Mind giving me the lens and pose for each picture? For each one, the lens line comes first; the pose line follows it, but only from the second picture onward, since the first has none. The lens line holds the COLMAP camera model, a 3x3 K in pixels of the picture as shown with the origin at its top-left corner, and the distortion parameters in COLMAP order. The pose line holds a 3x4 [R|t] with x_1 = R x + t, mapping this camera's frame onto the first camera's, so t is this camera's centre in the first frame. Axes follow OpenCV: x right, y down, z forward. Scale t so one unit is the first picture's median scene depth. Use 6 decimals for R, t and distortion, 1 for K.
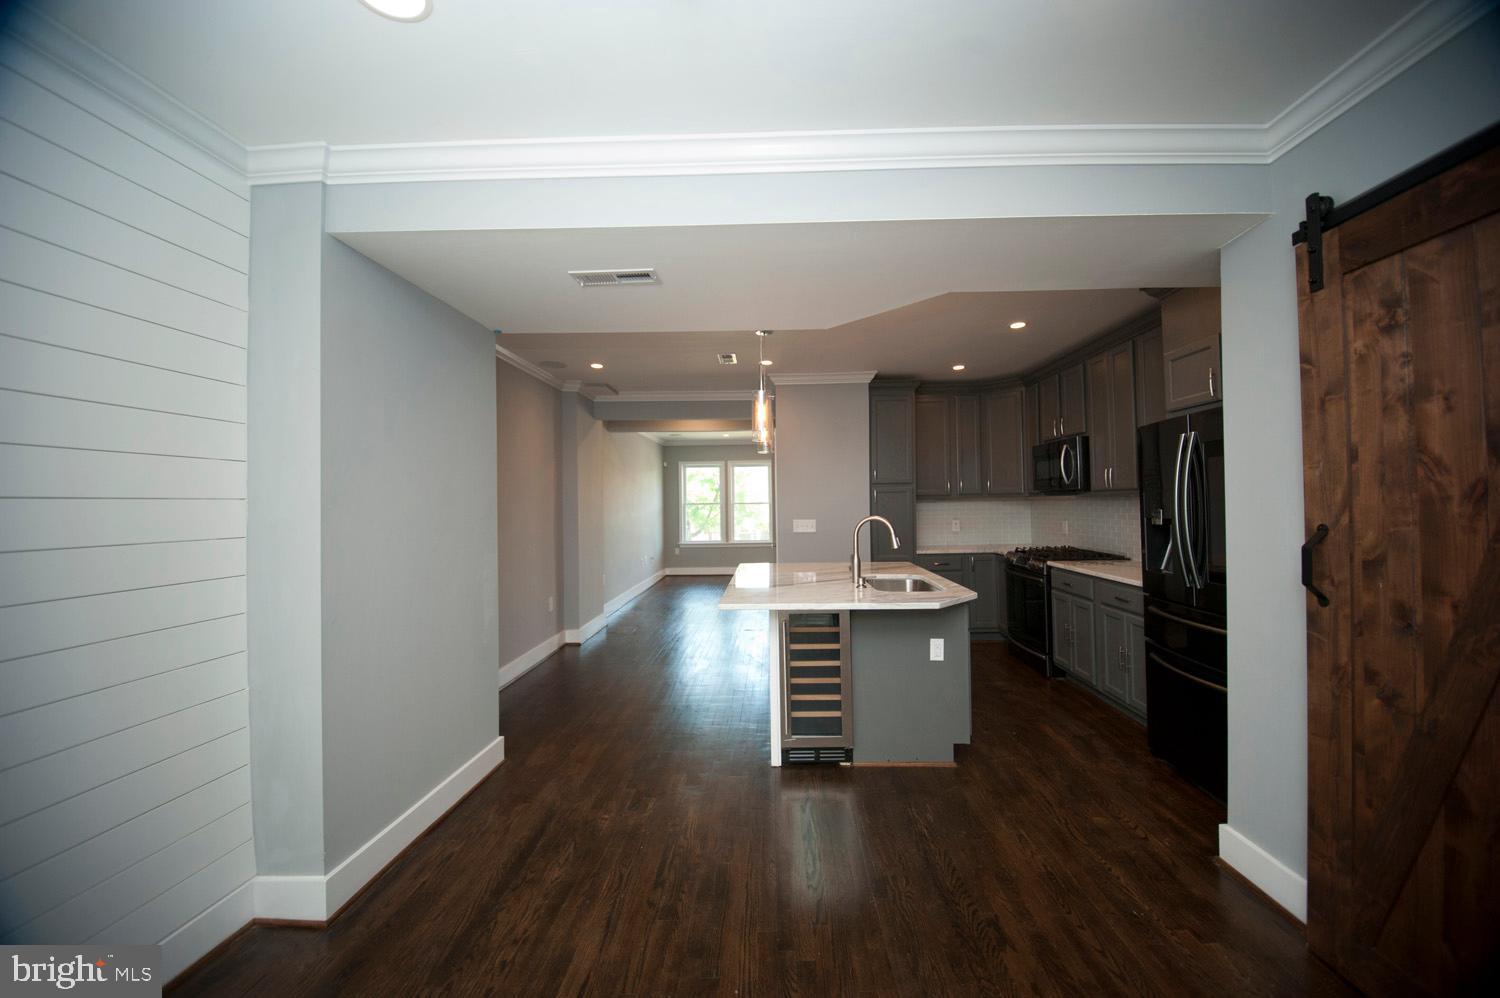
lens RADIAL K [[578.4, 0, 755.8], [0, 578.4, 493.2], [0, 0, 1]] dist [-0.014403, -0.001137]
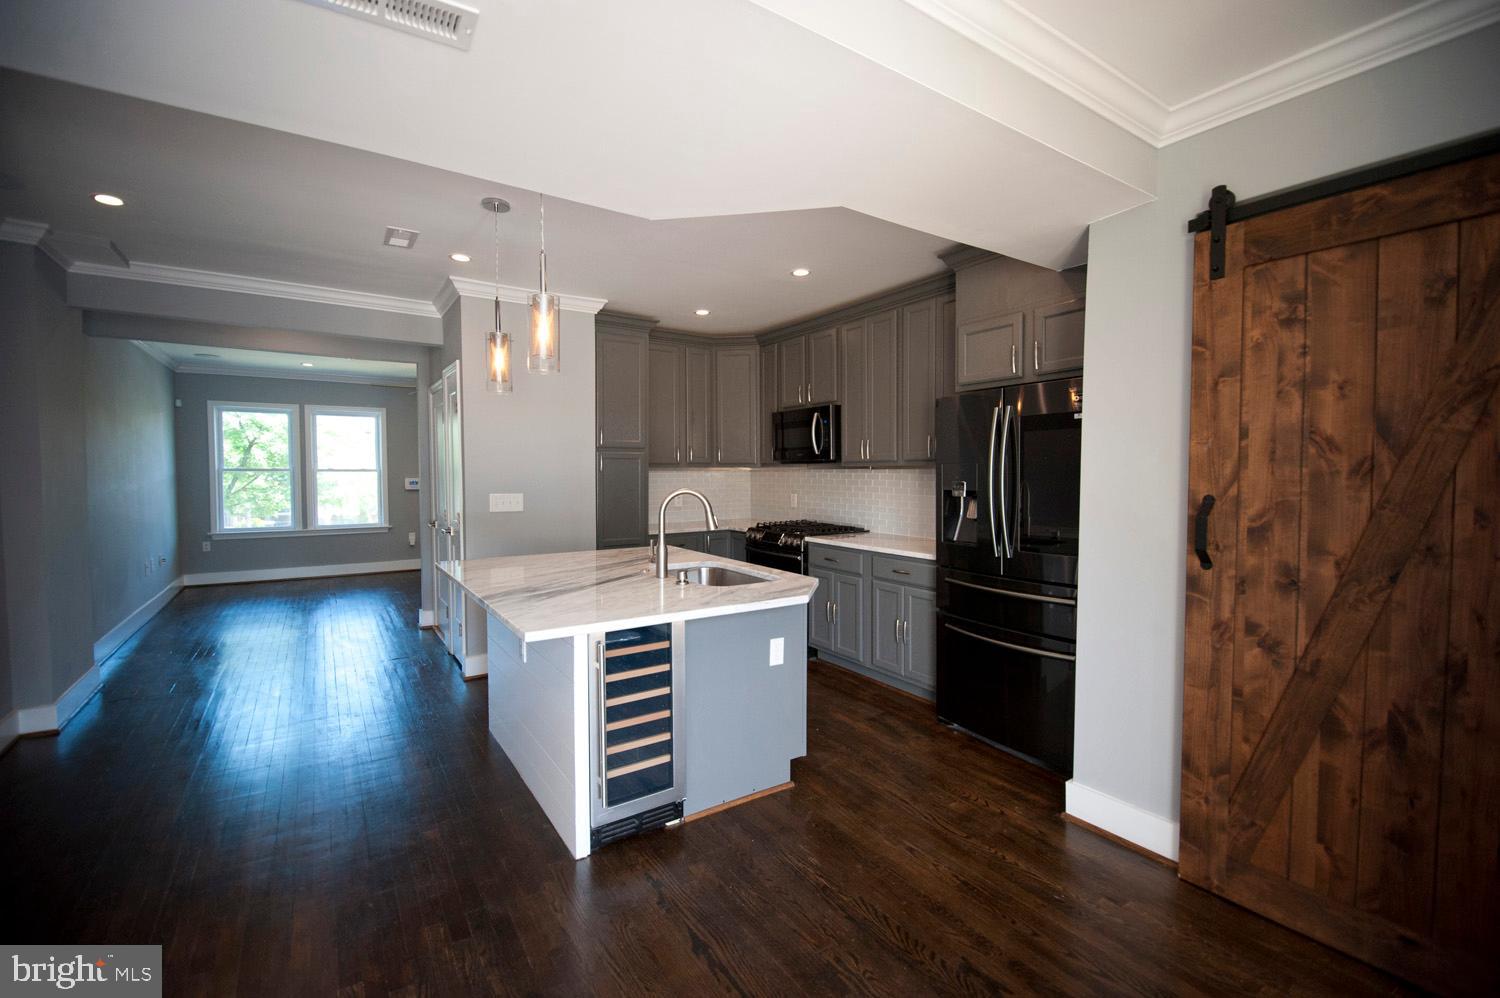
lens RADIAL K [[658.2, 0, 759.0], [0, 658.2, 496.1], [0, 0, 1]] dist [0.007554, -0.004124]
pose [[0.805089, -0.007827, 0.593102, -0.431117], [-0.022518, 0.998789, 0.043746, 0.018726], [-0.592726, -0.048575, 0.803938, 0.460866]]
